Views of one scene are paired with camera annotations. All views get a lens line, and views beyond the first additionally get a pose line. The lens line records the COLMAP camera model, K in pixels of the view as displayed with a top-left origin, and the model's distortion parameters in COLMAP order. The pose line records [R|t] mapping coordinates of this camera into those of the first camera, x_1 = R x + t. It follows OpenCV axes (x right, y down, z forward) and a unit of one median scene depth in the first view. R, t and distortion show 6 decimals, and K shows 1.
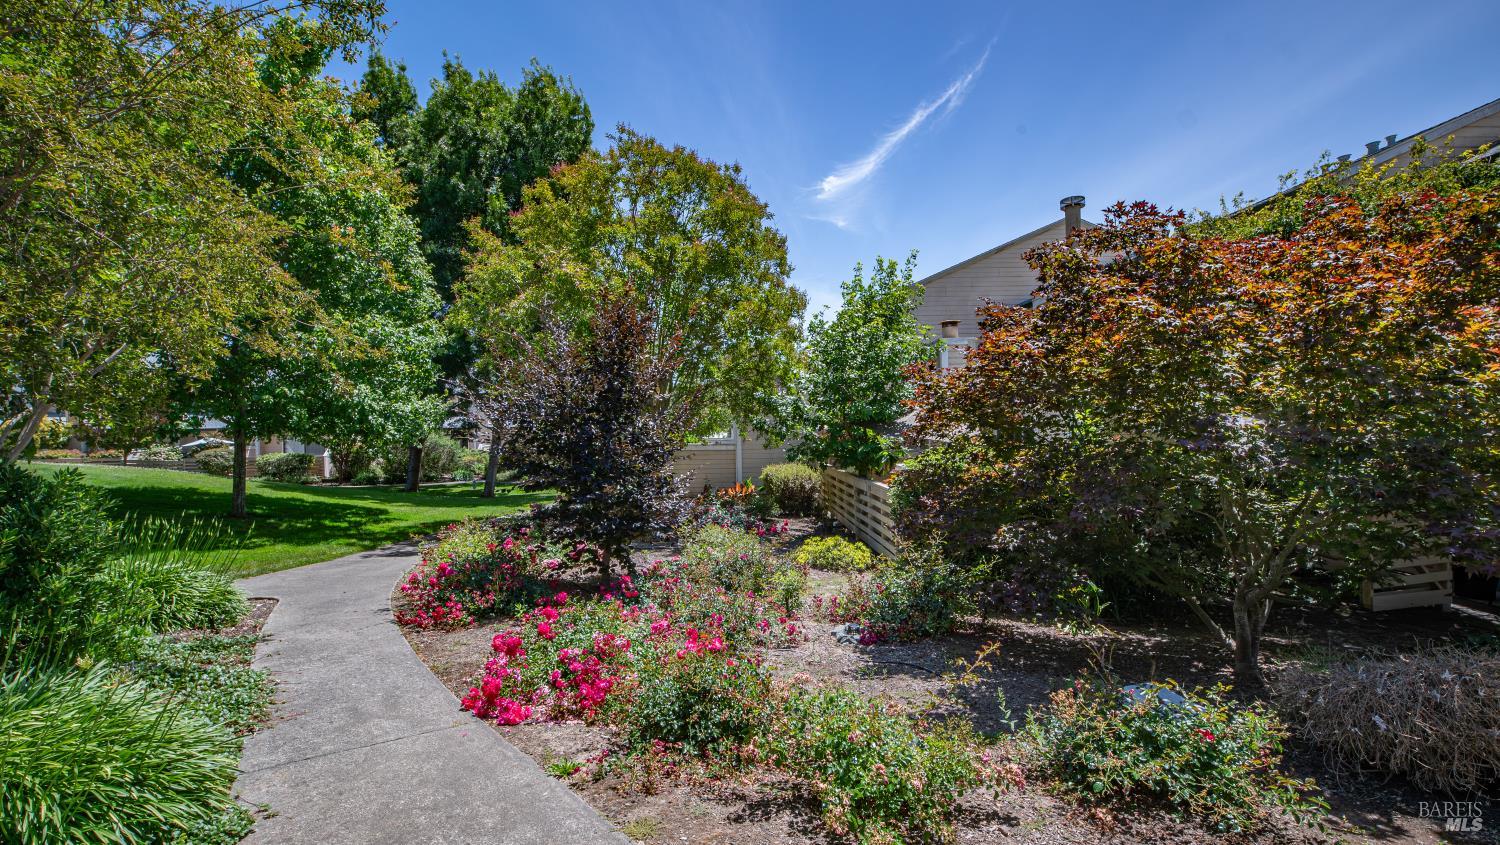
lens RADIAL K [[672.8, 0, 744.7], [0, 672.8, 431.7], [0, 0, 1]] dist [0.012948, -0.008116]
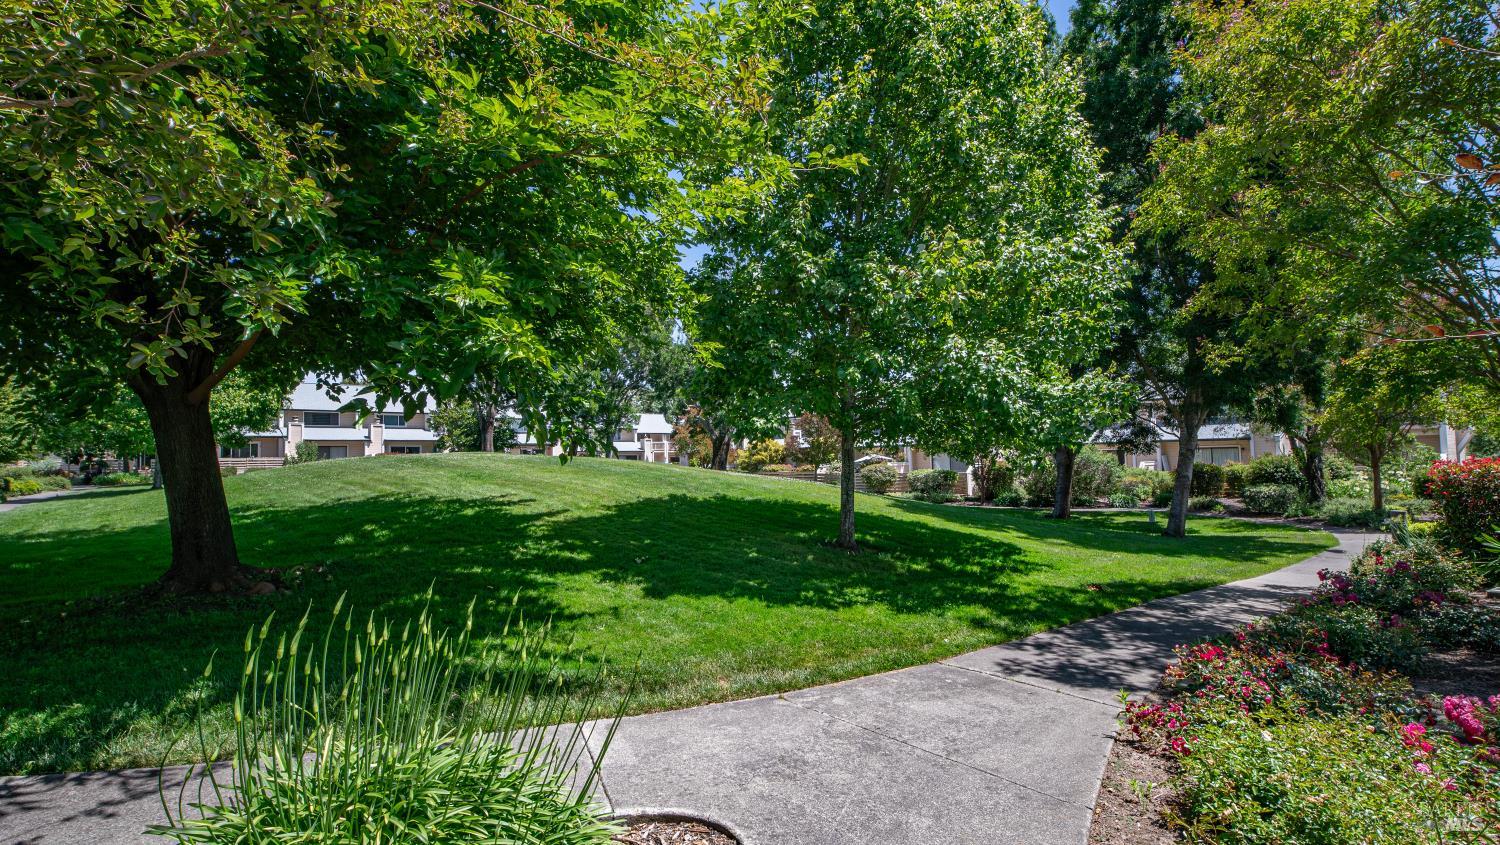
lens RADIAL K [[672.8, 0, 744.7], [0, 672.8, 431.7], [0, 0, 1]] dist [0.012948, -0.008116]
pose [[0.632789, -0.030472, -0.773725, -0.092161], [0.006462, 0.999398, -0.034075, 0.009013], [0.774297, 0.016562, 0.632605, 0.169828]]
